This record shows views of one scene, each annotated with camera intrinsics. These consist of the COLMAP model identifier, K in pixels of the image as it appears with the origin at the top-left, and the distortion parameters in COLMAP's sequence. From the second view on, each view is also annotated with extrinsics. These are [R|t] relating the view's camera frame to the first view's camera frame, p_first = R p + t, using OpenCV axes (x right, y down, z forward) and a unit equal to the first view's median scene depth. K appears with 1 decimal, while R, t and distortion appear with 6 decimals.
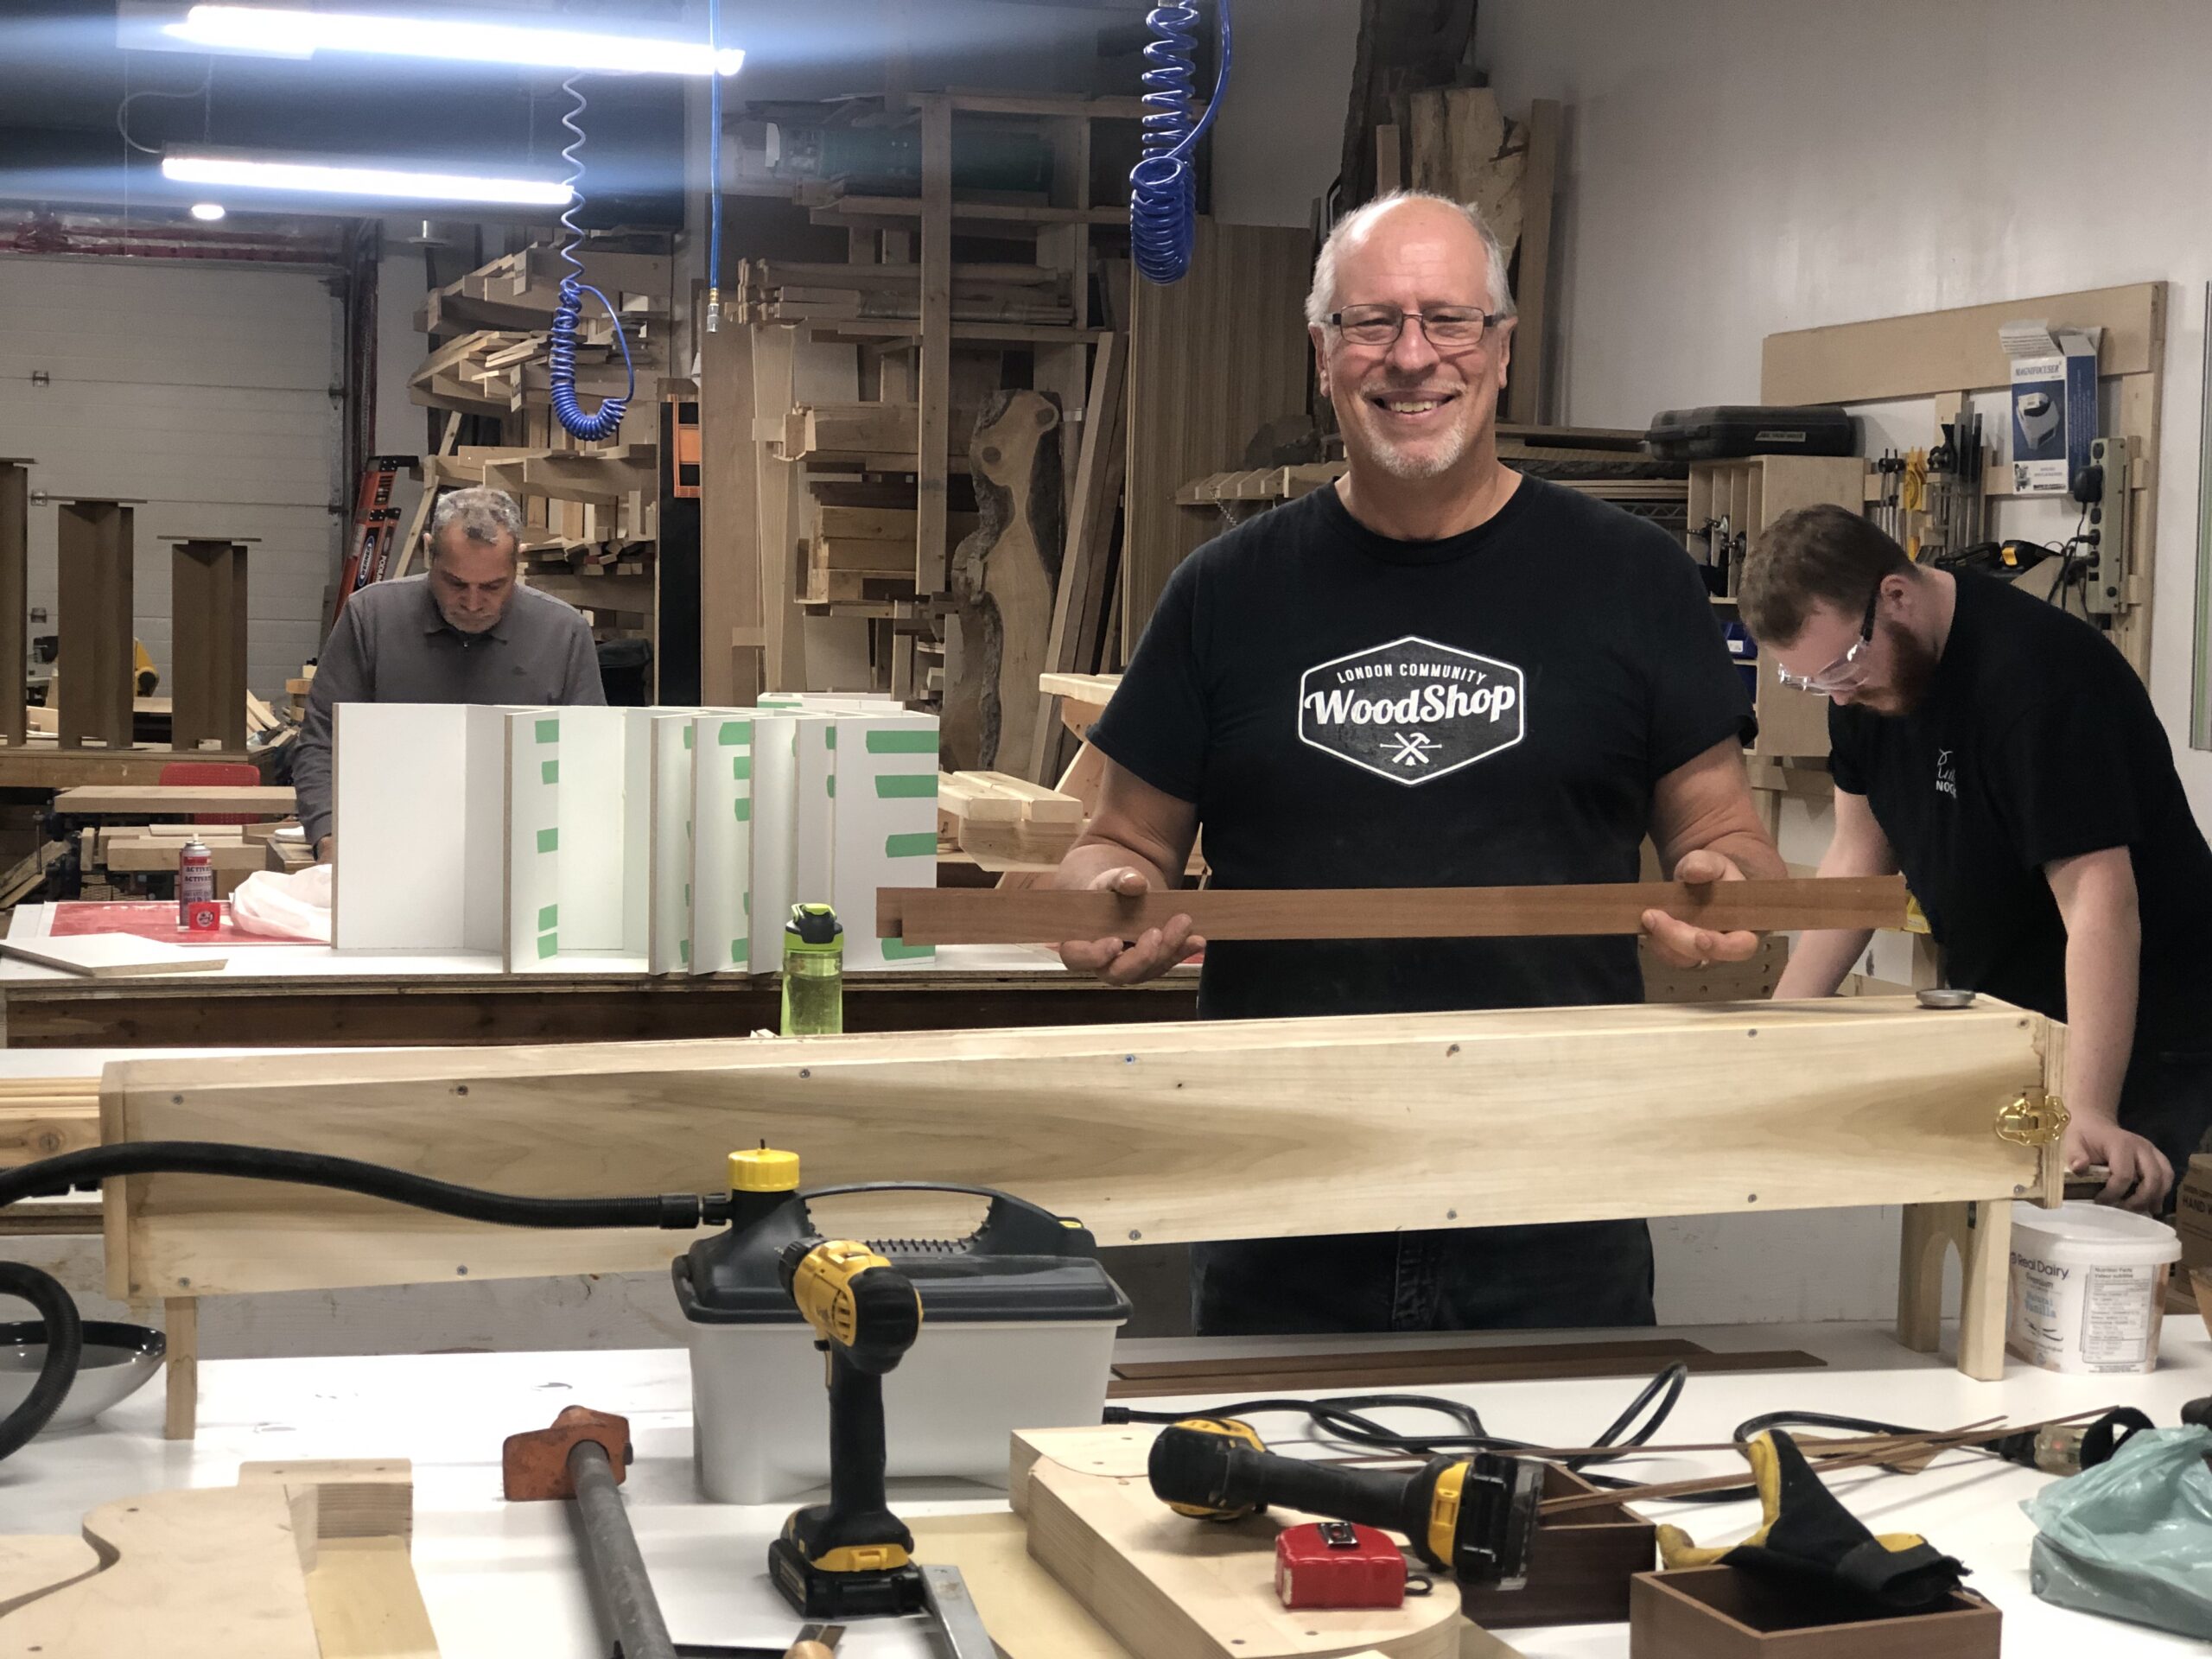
lens RADIAL K [[3604.5, 0, 1106.0], [0, 3604.5, 829.5], [0, 0, 1]] dist [0.082258, -0.041470]
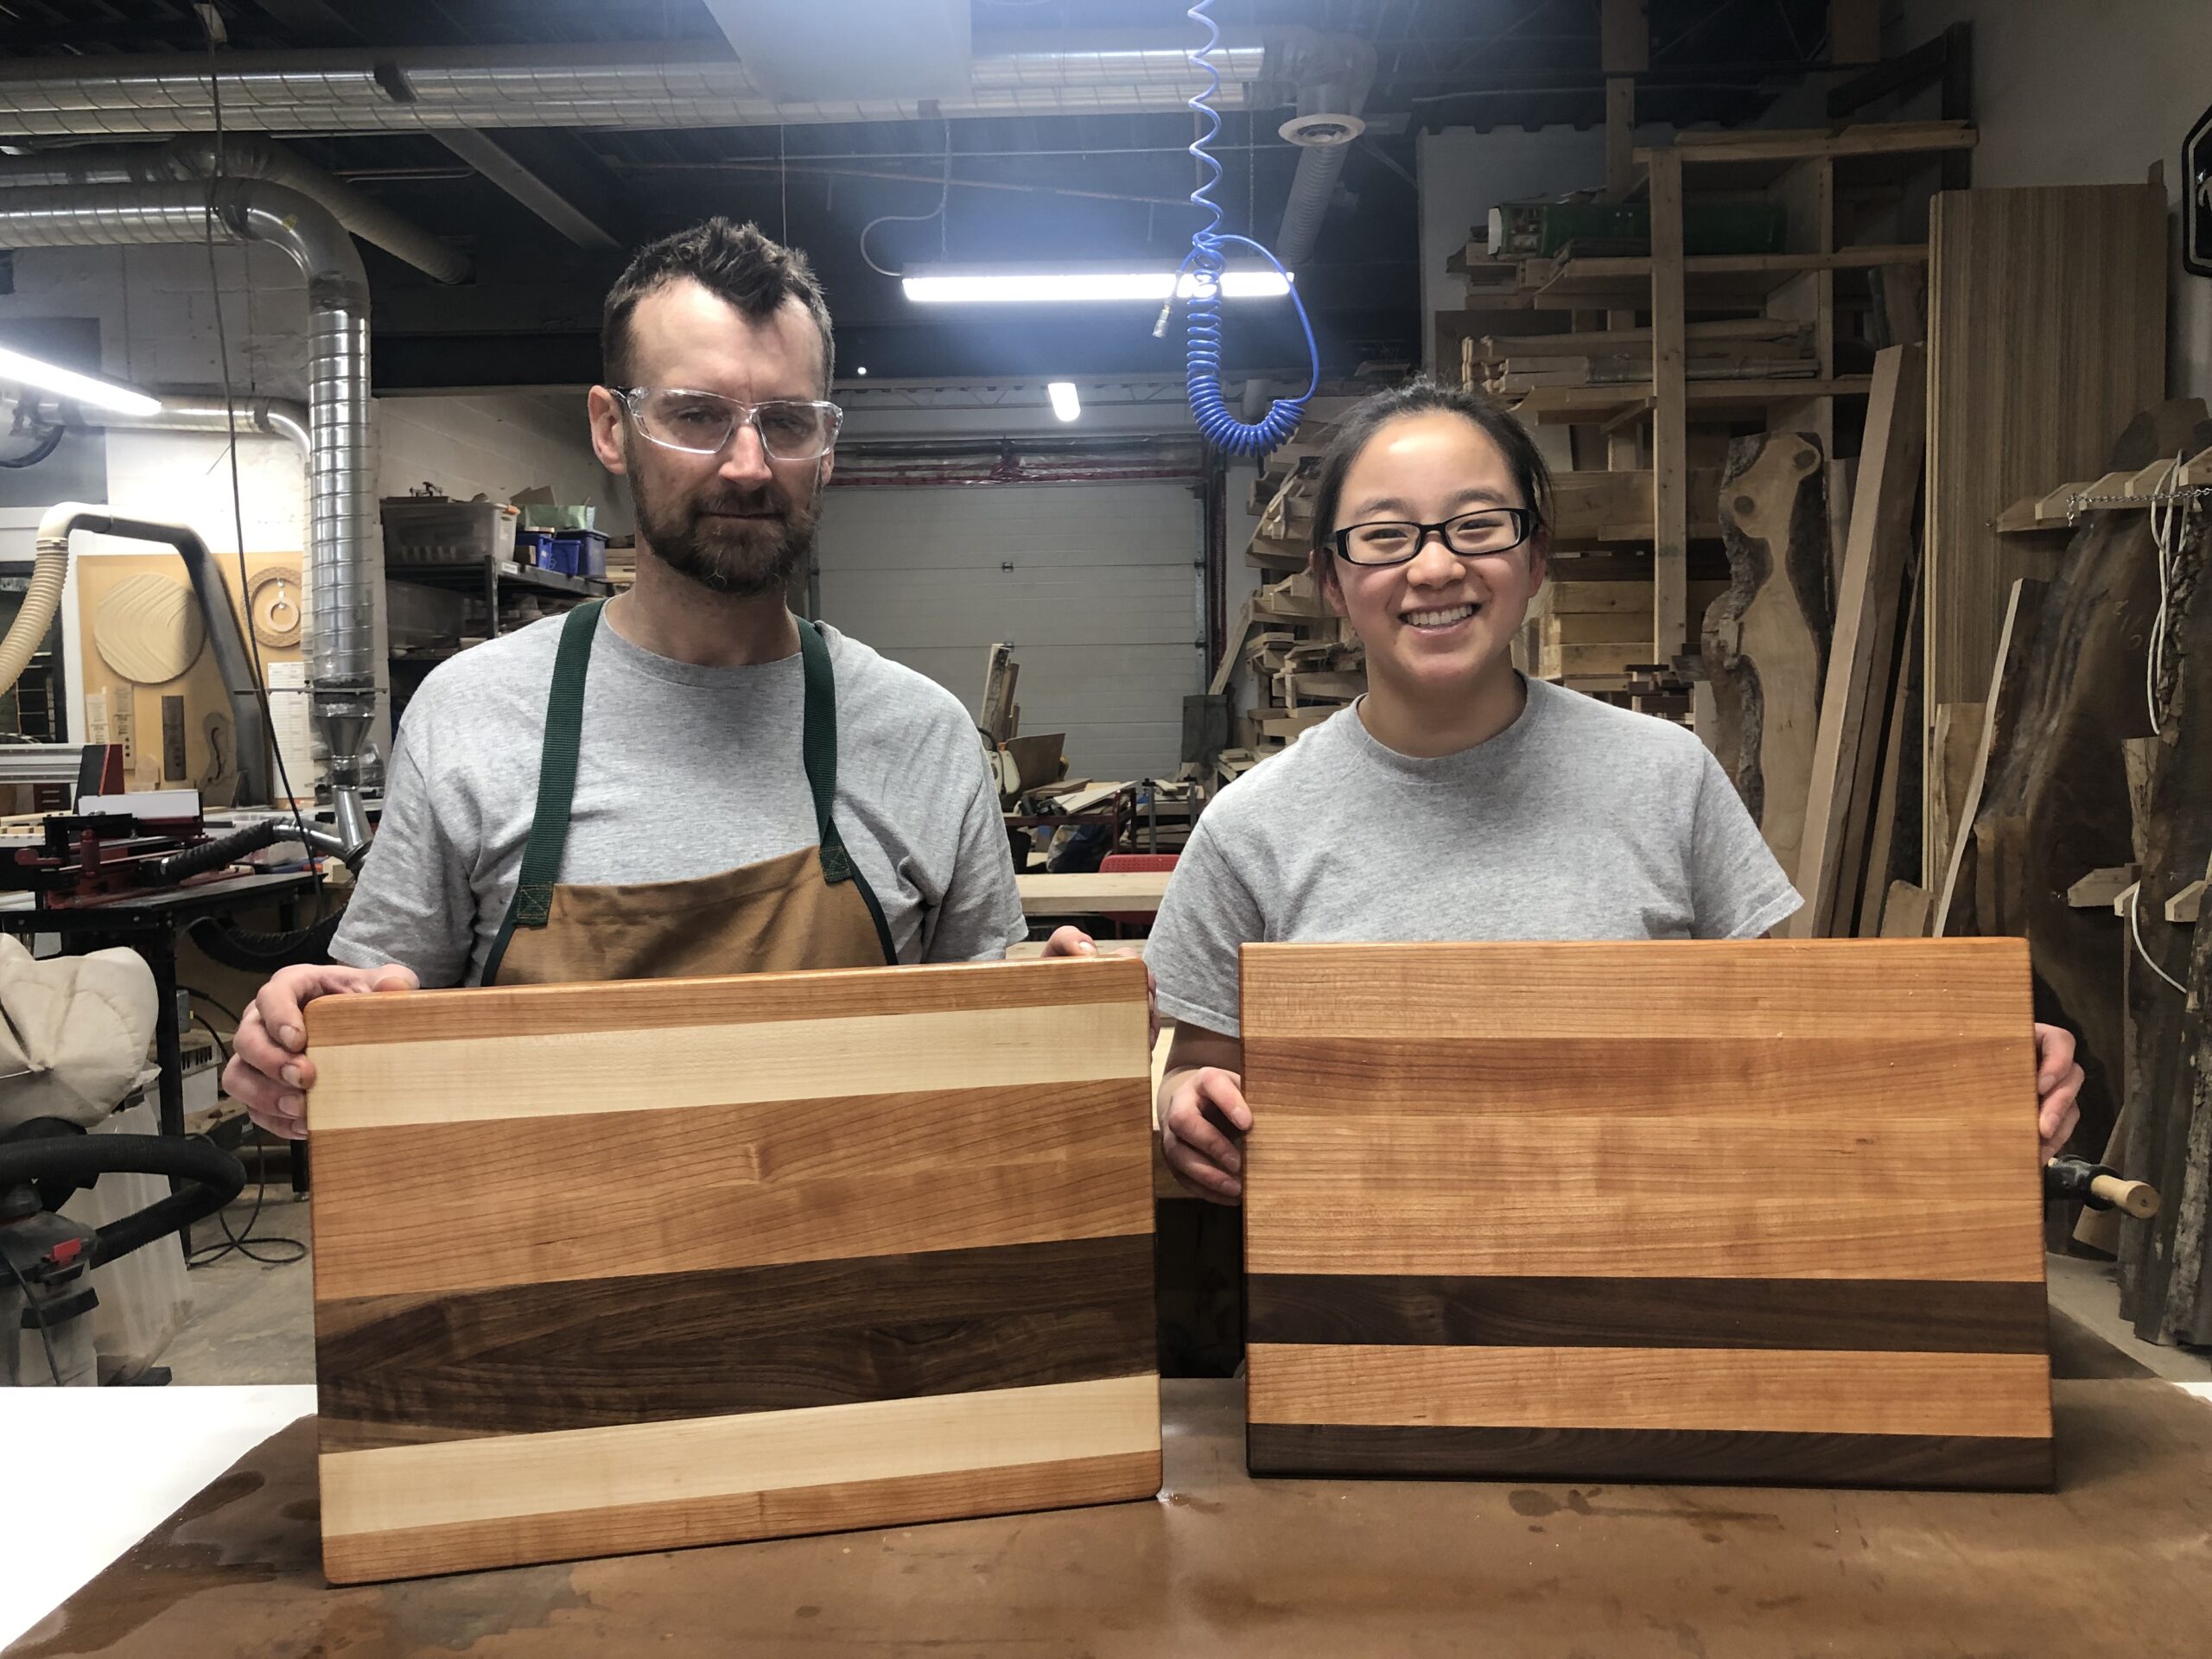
lens RADIAL K [[1793.4, 0, 1106.0], [0, 1793.4, 829.5], [0, 0, 1]] dist [0.029861, -0.111842]
pose [[0.950145, -0.022955, -0.310962, -0.043751], [0.024341, 0.999704, 0.000578, -0.024830], [0.310857, -0.008118, 0.950422, 0.495172]]
